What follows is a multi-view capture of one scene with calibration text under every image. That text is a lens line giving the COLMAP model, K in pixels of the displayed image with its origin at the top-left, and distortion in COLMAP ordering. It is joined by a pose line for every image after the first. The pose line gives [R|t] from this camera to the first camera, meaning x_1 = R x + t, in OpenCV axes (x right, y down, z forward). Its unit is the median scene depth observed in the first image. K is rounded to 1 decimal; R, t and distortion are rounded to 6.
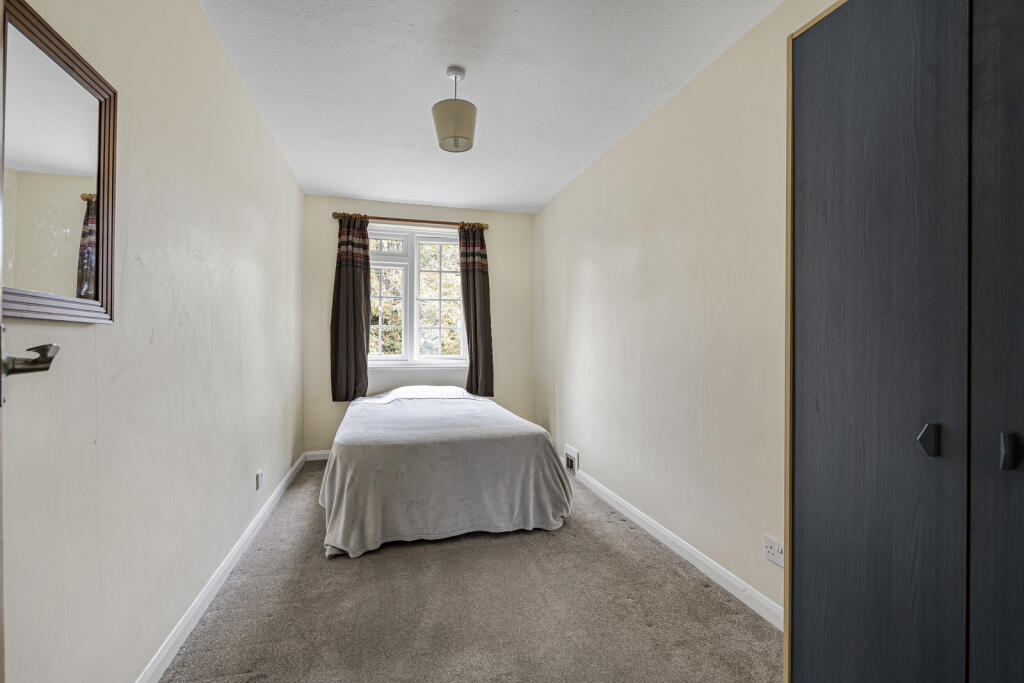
lens RADIAL K [[476.9, 0, 510.3], [0, 476.9, 344.6], [0, 0, 1]] dist [-0.001799, 0.000564]
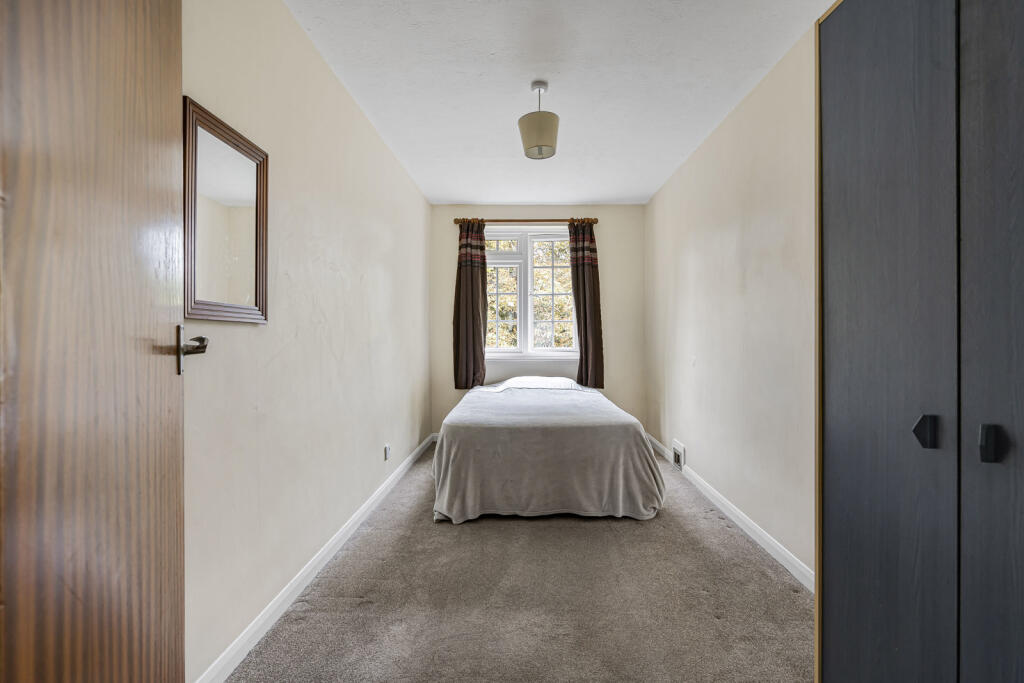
lens RADIAL K [[490.7, 0, 514.1], [0, 490.7, 337.2], [0, 0, 1]] dist [-0.000562, 0.000785]
pose [[0.956332, -0.005945, -0.292221, 0.136930], [0.005510, 0.999982, -0.002314, 0.002527], [0.292230, 0.000603, 0.956348, -0.076371]]
